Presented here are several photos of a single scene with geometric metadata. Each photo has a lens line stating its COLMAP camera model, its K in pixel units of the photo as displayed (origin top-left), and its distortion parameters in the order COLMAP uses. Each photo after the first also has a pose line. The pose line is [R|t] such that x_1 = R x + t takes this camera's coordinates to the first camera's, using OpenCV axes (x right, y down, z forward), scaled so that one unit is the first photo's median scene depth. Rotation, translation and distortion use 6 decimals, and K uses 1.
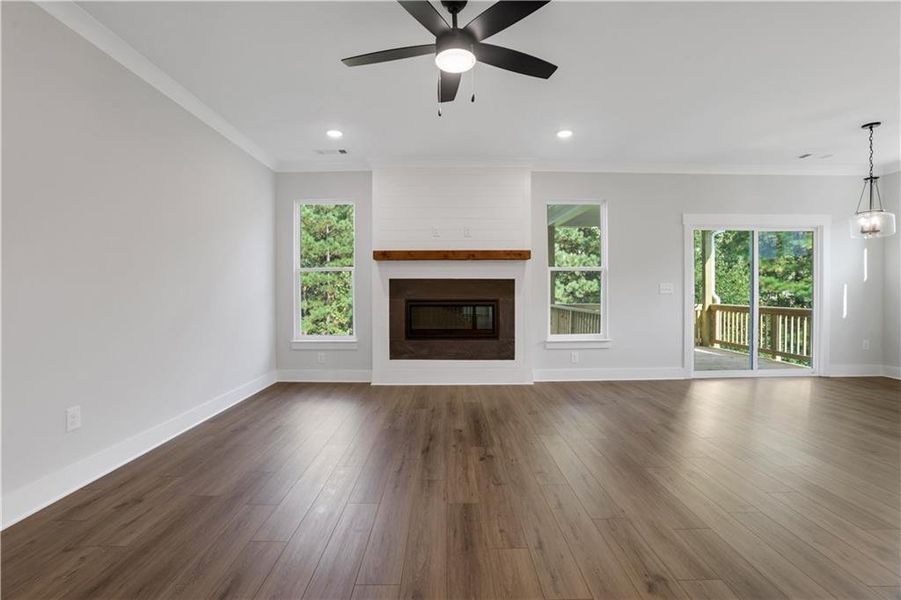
lens RADIAL K [[417.6, 0, 446.2], [0, 417.6, 291.9], [0, 0, 1]] dist [-0.074345, 0.030774]
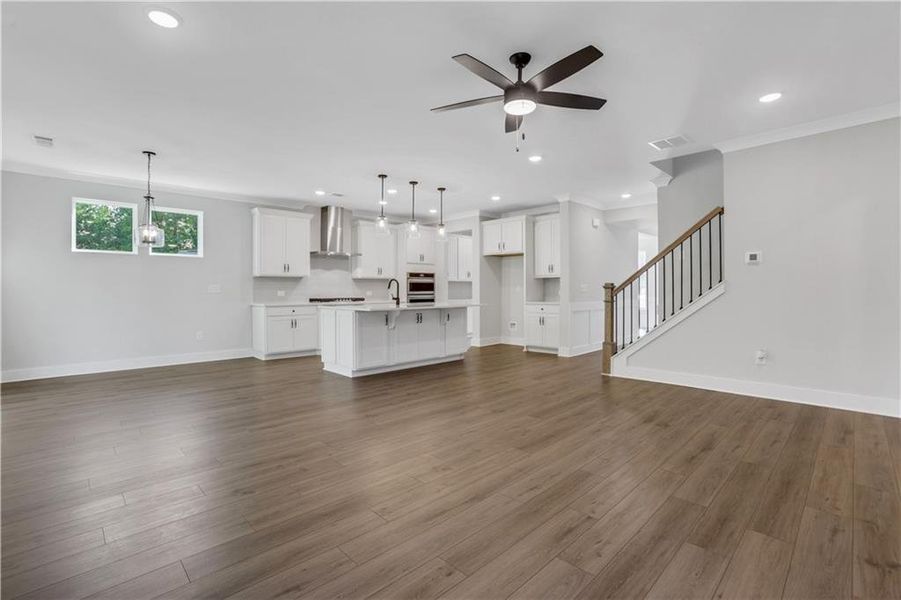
lens RADIAL K [[414.8, 0, 448.0], [0, 414.8, 294.0], [0, 0, 1]] dist [-0.073663, 0.029267]
pose [[-0.692983, -0.000182, 0.720954, -0.345519], [0.006109, 0.999963, 0.006124, 0.001379], [-0.720928, 0.008648, -0.692956, 0.963170]]
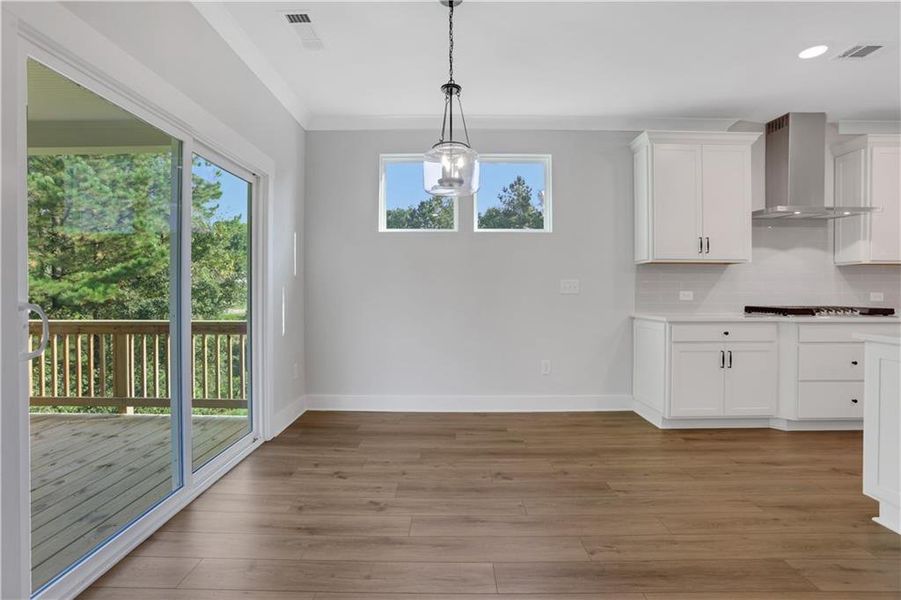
lens RADIAL K [[414.8, 0, 448.0], [0, 414.8, 294.0], [0, 0, 1]] dist [-0.073663, 0.029267]
pose [[0.011229, 0.000411, 0.999937, 0.400792], [-0.000757, 1.000000, -0.000403, 0.002318], [-0.999937, -0.000753, 0.011229, 0.808261]]
